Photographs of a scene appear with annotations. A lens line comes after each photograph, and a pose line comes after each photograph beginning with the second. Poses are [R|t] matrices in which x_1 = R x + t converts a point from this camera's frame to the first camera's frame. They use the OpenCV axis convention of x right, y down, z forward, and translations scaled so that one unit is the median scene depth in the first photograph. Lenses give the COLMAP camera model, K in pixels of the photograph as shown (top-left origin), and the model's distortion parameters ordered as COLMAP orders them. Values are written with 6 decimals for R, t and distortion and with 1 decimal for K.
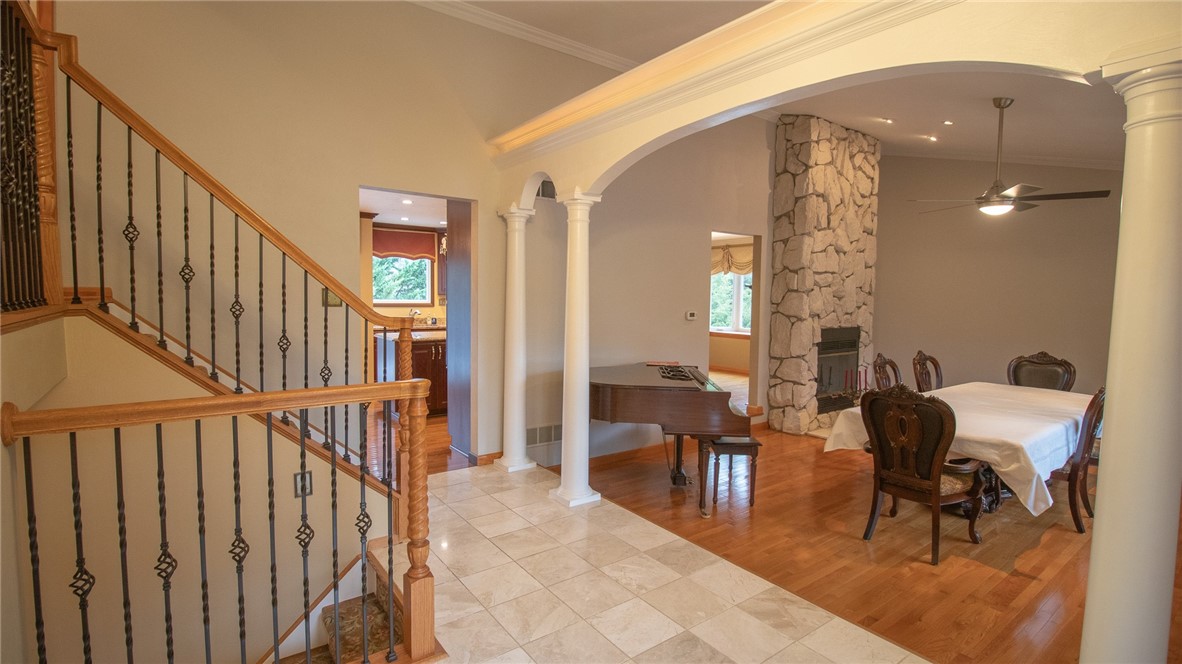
lens RADIAL K [[550.2, 0, 586.2], [0, 550.2, 327.5], [0, 0, 1]] dist [-0.013320, -0.001951]
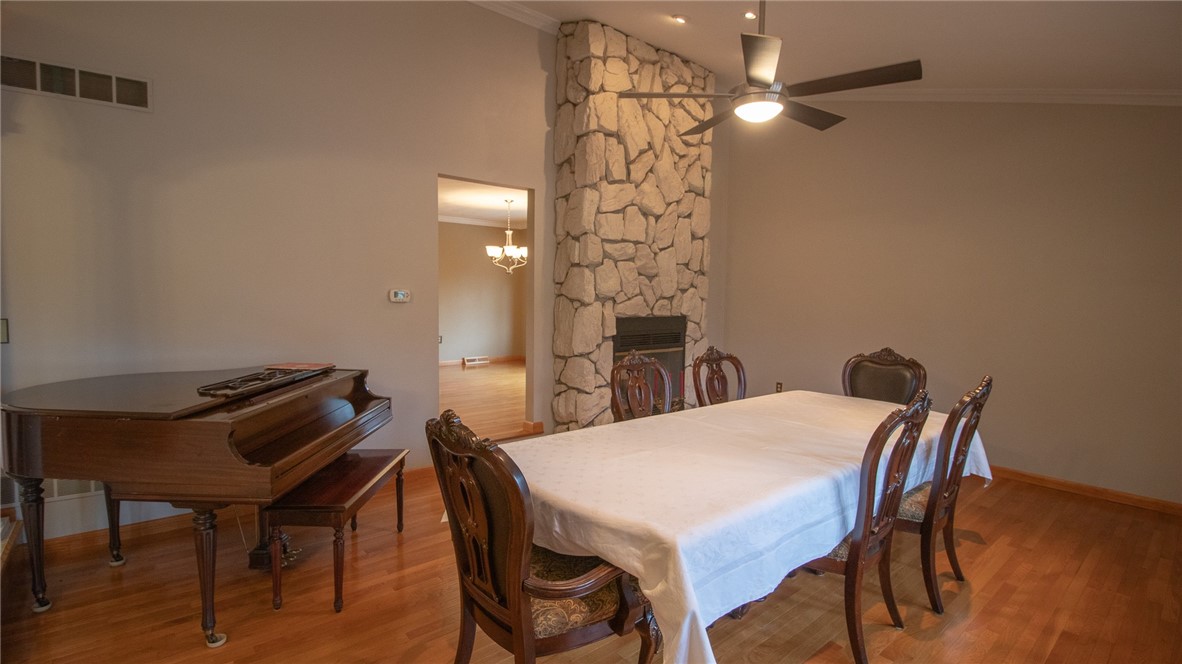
lens RADIAL K [[550.2, 0, 584.8], [0, 550.2, 331.8], [0, 0, 1]] dist [-0.013320, -0.001951]
pose [[0.998306, 0.002026, 0.058144, 0.345226], [-0.002662, 0.999937, 0.010871, 0.014066], [-0.058119, -0.011007, 0.998249, 0.265266]]
